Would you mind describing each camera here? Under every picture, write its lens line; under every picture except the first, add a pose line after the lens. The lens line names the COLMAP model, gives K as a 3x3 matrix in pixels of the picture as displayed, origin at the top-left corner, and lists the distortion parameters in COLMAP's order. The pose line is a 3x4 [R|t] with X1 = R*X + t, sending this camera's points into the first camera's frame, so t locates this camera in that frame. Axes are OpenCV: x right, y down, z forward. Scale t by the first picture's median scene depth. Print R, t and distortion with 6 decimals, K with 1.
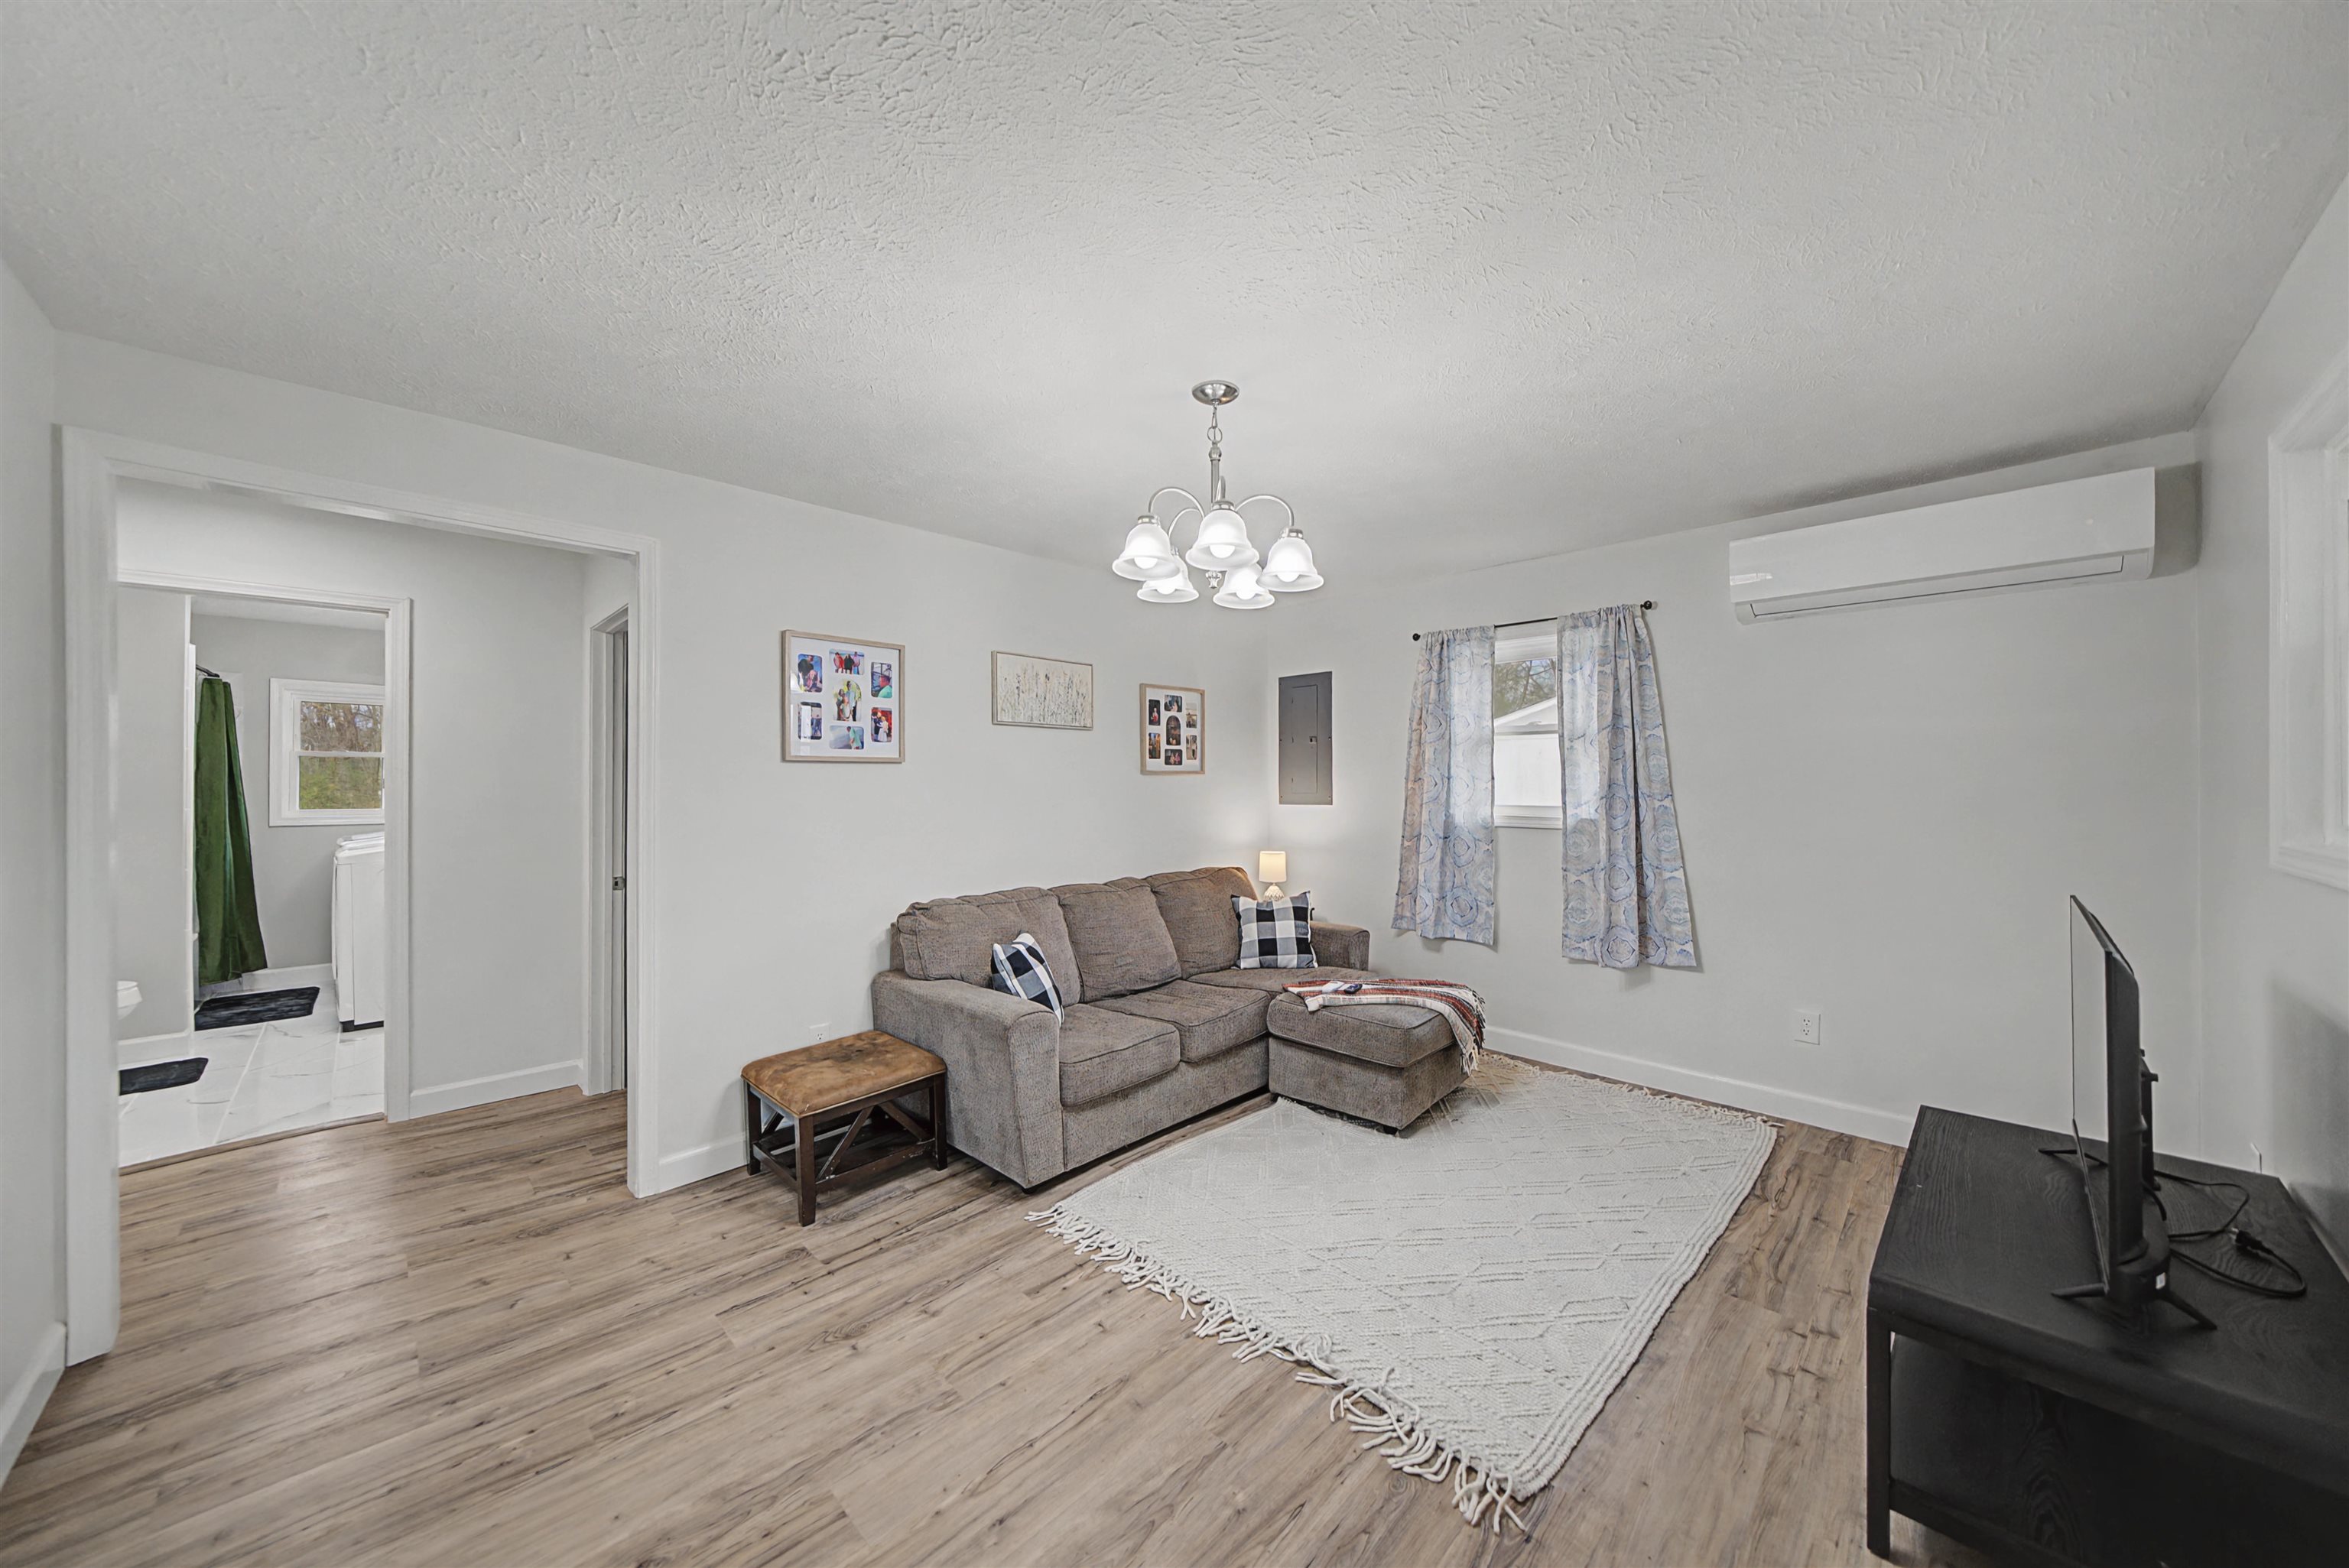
lens RADIAL K [[824.5, 0, 1164.8], [0, 824.5, 777.9], [0, 0, 1]] dist [-0.002848, -0.000237]
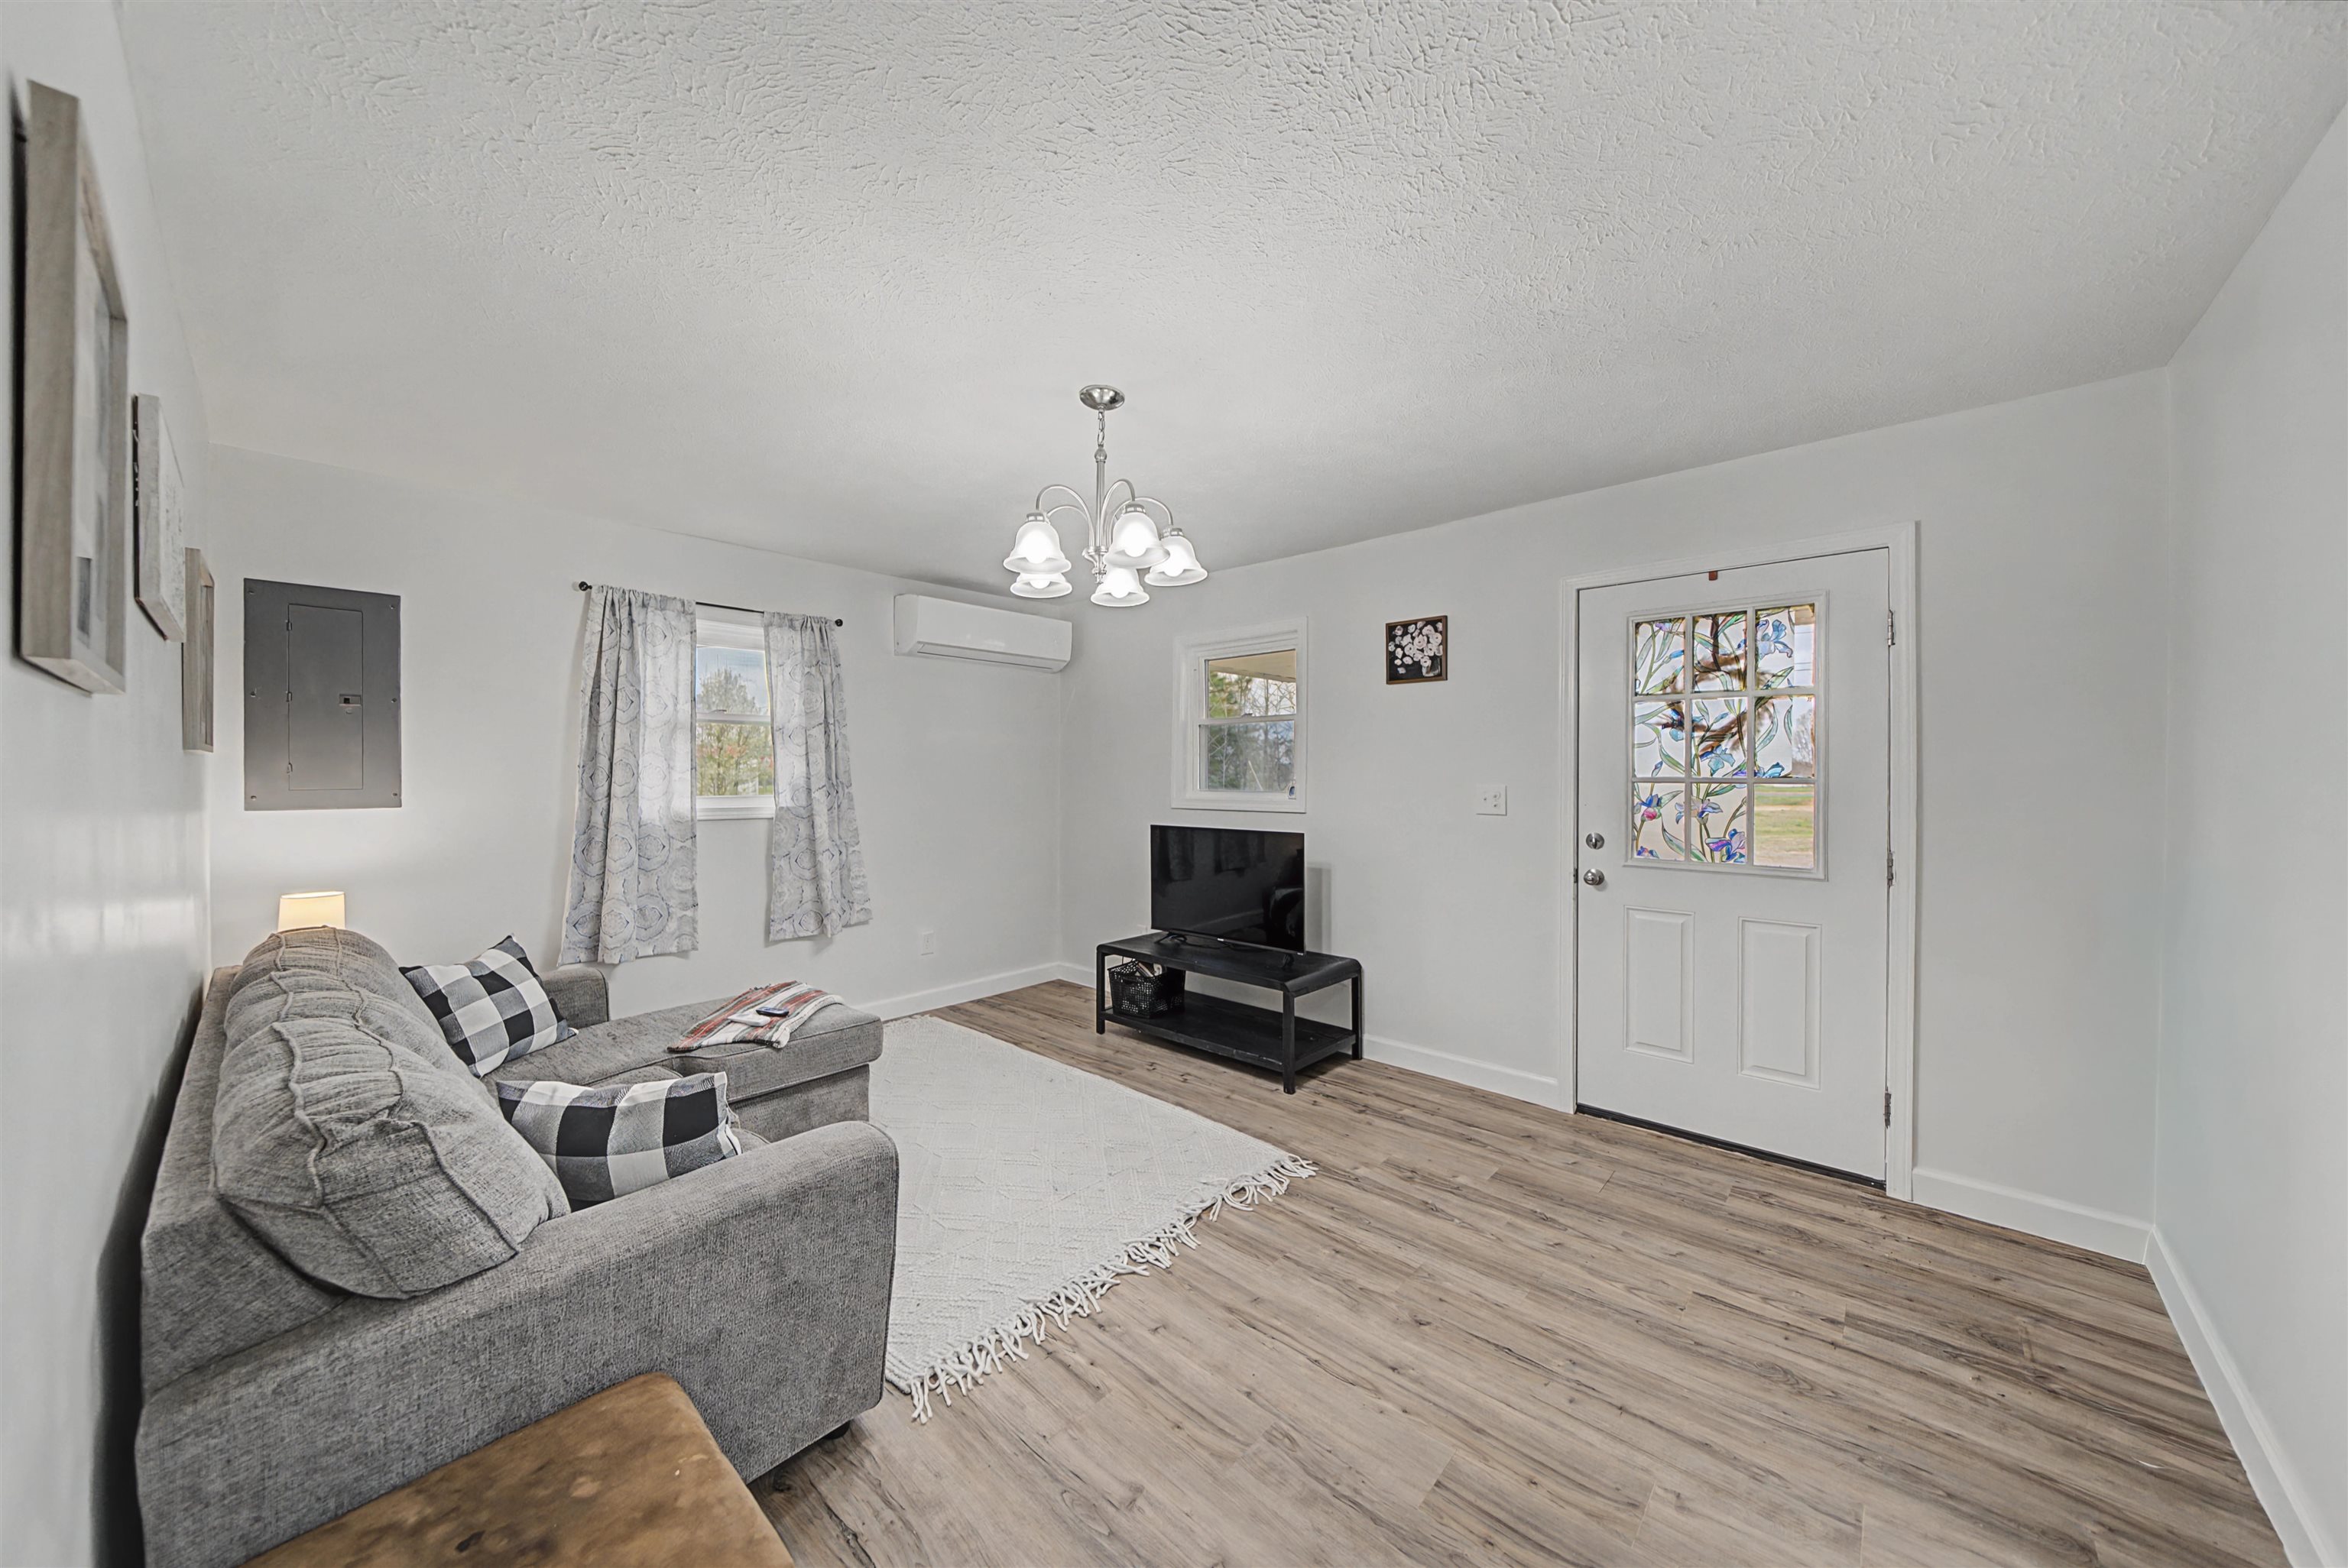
lens RADIAL K [[799.5, 0, 1163.4], [0, 799.5, 771.7], [0, 0, 1]] dist [0.000455, 0.000085]
pose [[-0.040765, 0.004918, 0.999157, -0.641821], [-0.008958, 0.999946, -0.005288, 0.005672], [-0.999129, -0.009166, -0.040719, 0.646450]]
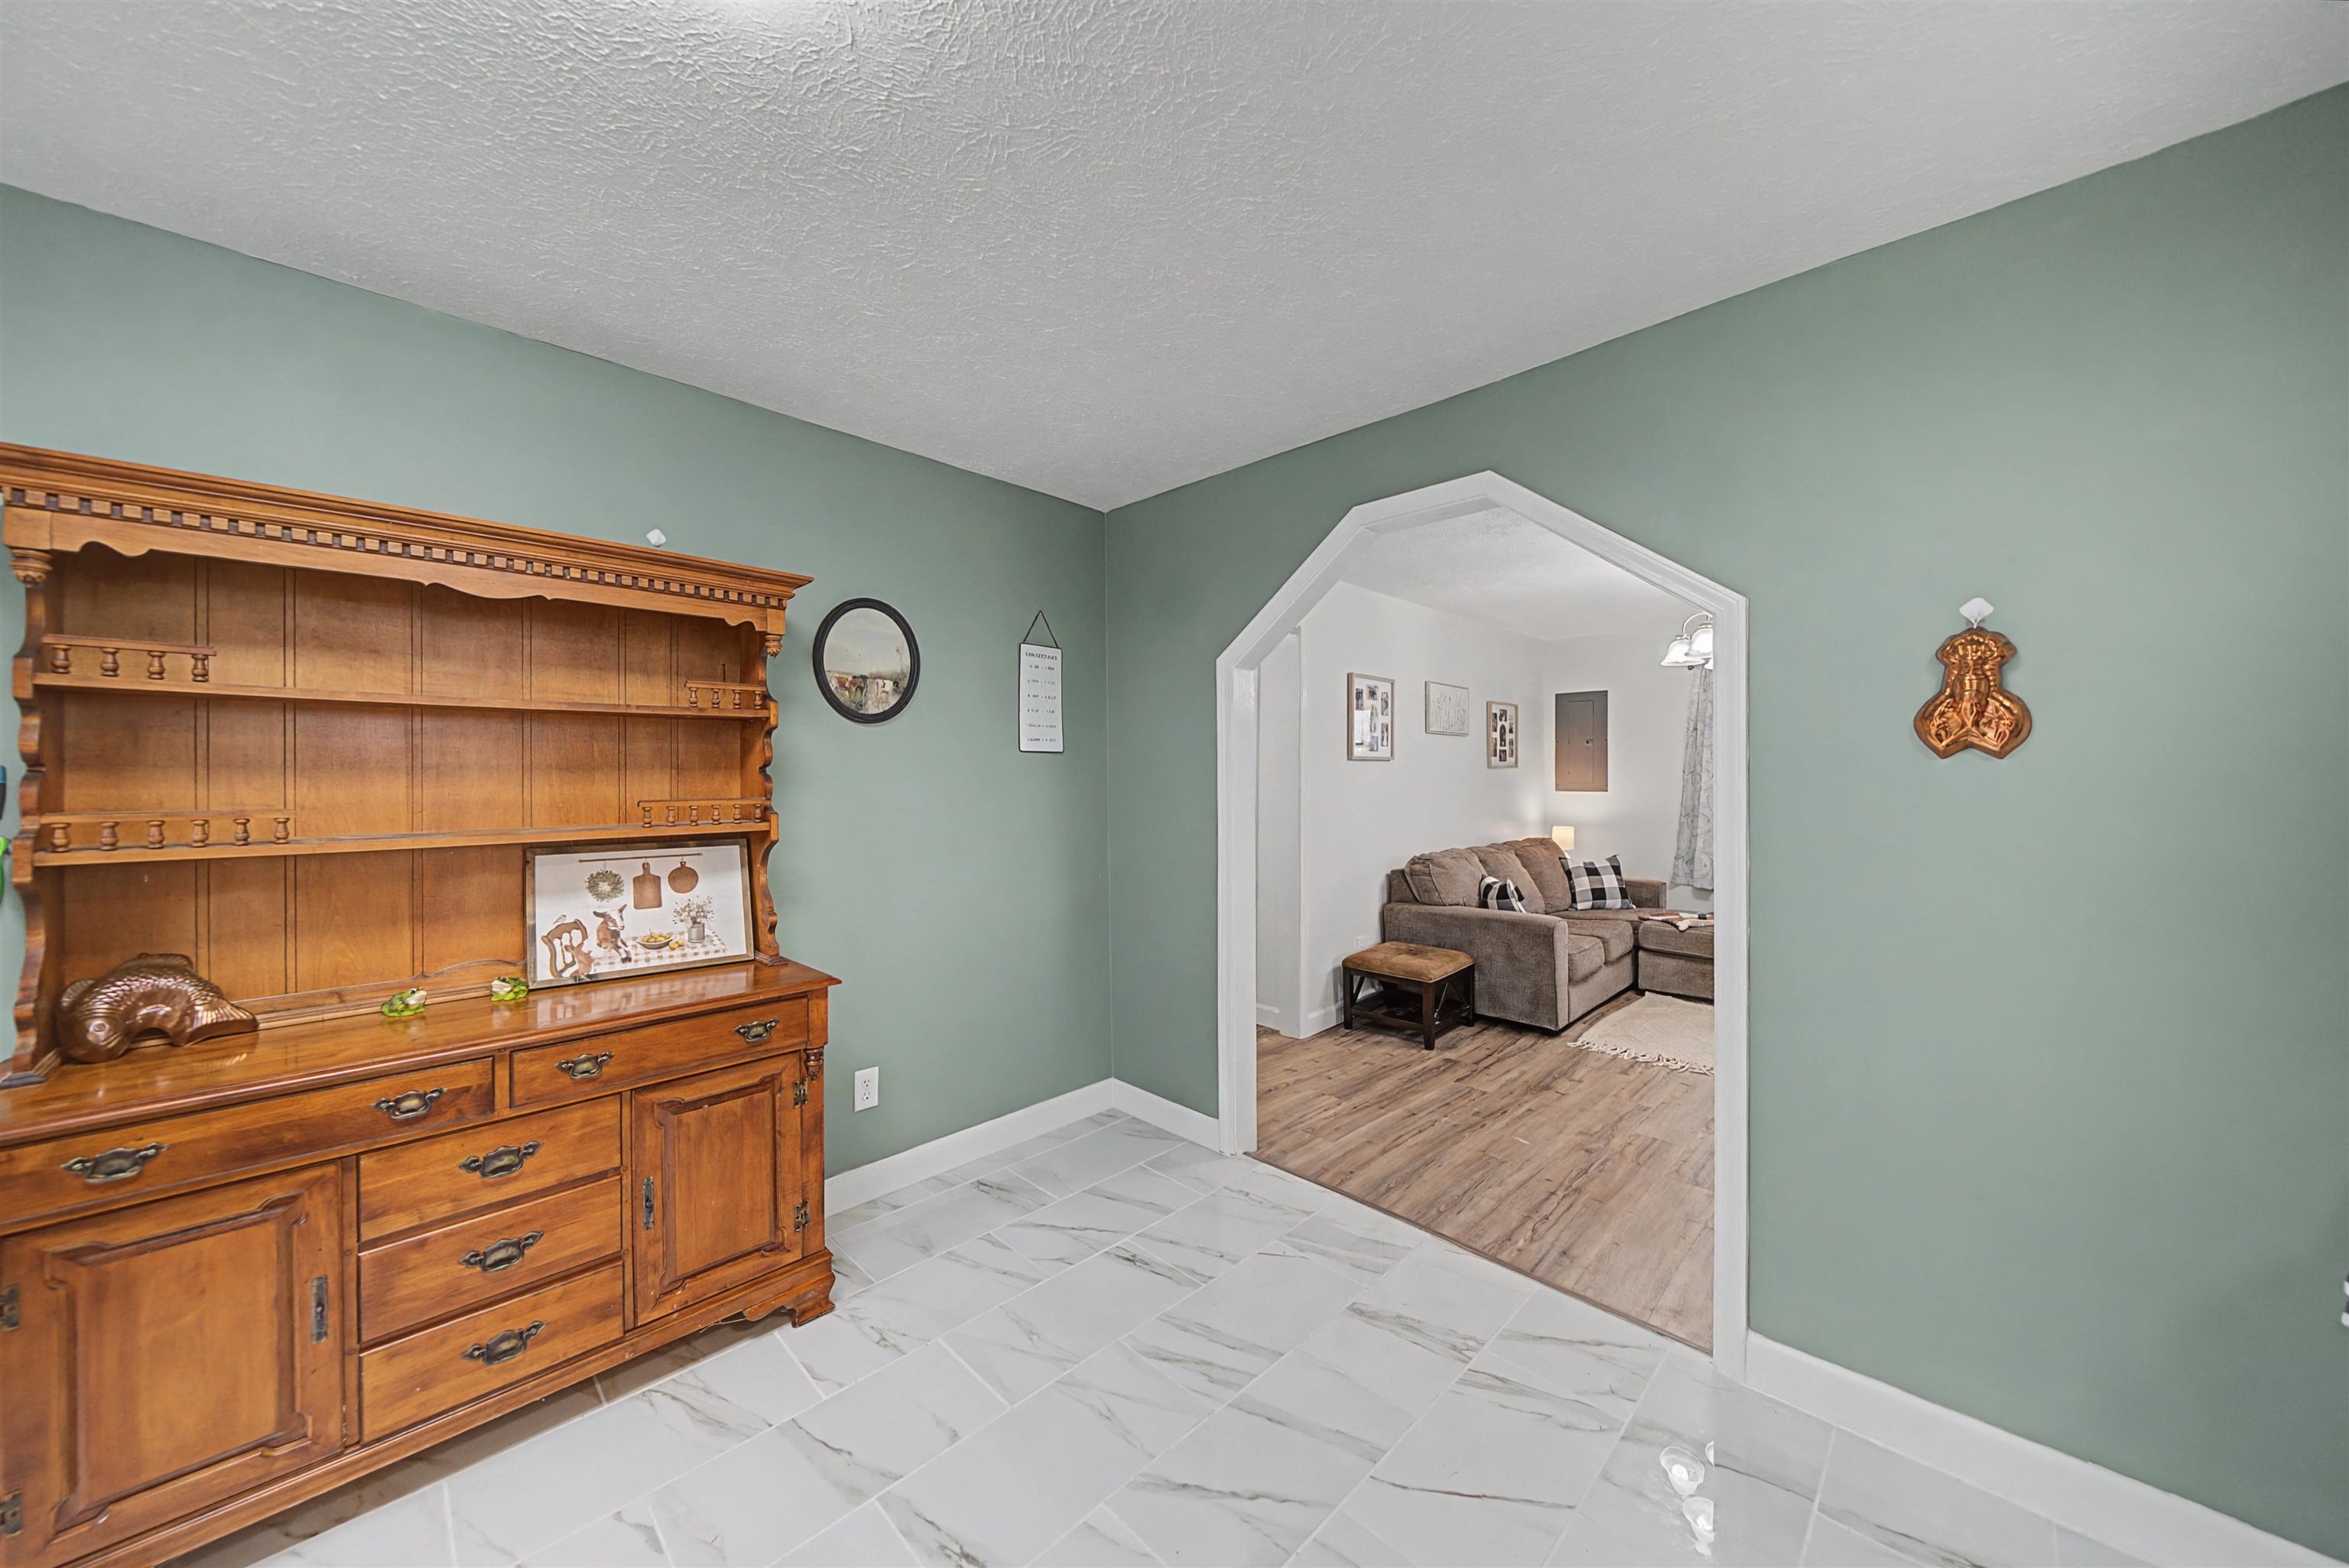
lens RADIAL K [[824.5, 0, 1168.1], [0, 824.5, 780.6], [0, 0, 1]] dist [-0.002848, -0.000237]
pose [[0.999996, 0.002818, 0.000703, -0.736498], [-0.002828, 0.999882, 0.015079, -0.003866], [-0.000660, -0.015081, 0.999886, -0.464295]]
